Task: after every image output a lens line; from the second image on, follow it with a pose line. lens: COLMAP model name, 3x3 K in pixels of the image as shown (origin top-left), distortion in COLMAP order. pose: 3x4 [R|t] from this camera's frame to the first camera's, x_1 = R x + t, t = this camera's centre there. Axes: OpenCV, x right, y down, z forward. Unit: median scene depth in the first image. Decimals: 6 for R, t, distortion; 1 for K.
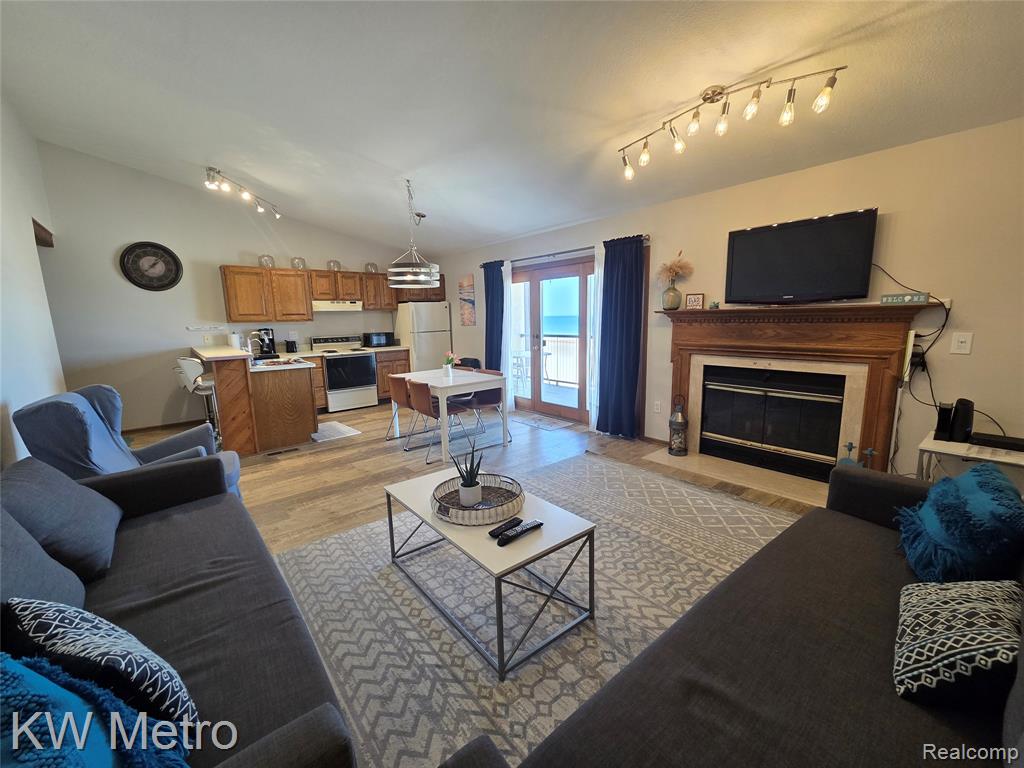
lens RADIAL K [[421.1, 0, 512.0], [0, 421.1, 384.0], [0, 0, 1]] dist [0.003831, 0.000190]
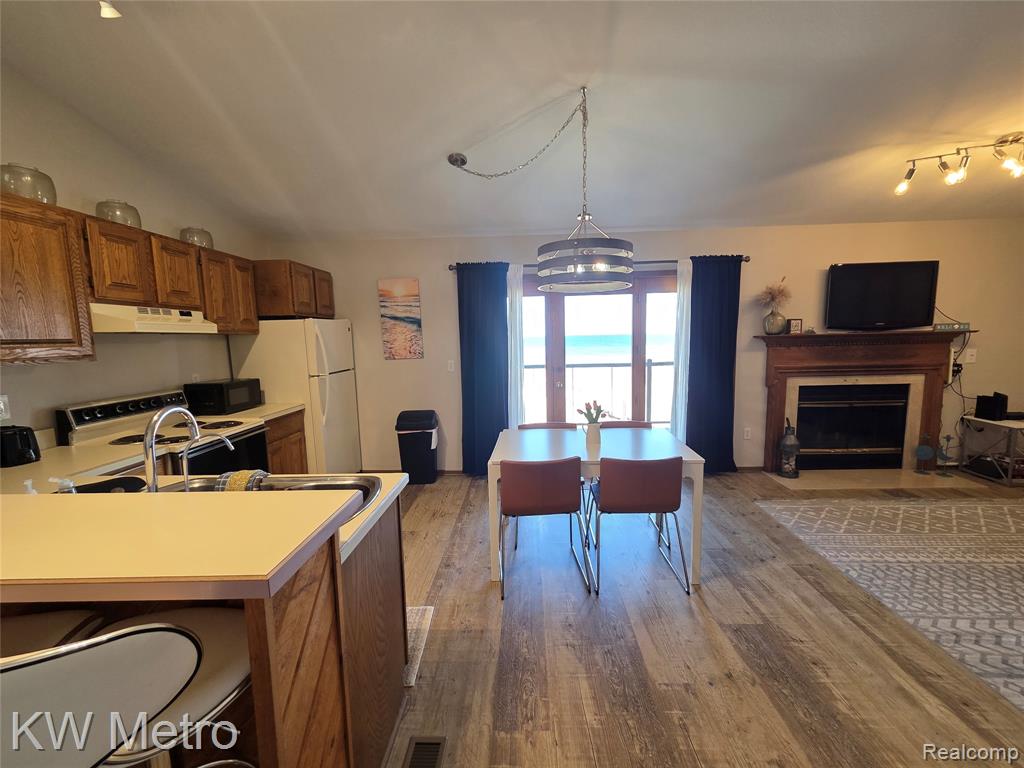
lens RADIAL K [[421.1, 0, 512.0], [0, 421.1, 384.0], [0, 0, 1]] dist [0.003831, 0.000190]
pose [[0.663691, -0.077939, 0.743935, -0.804639], [0.128228, 0.991689, -0.010501, -0.130783], [-0.736934, 0.102363, 0.668169, 0.818894]]
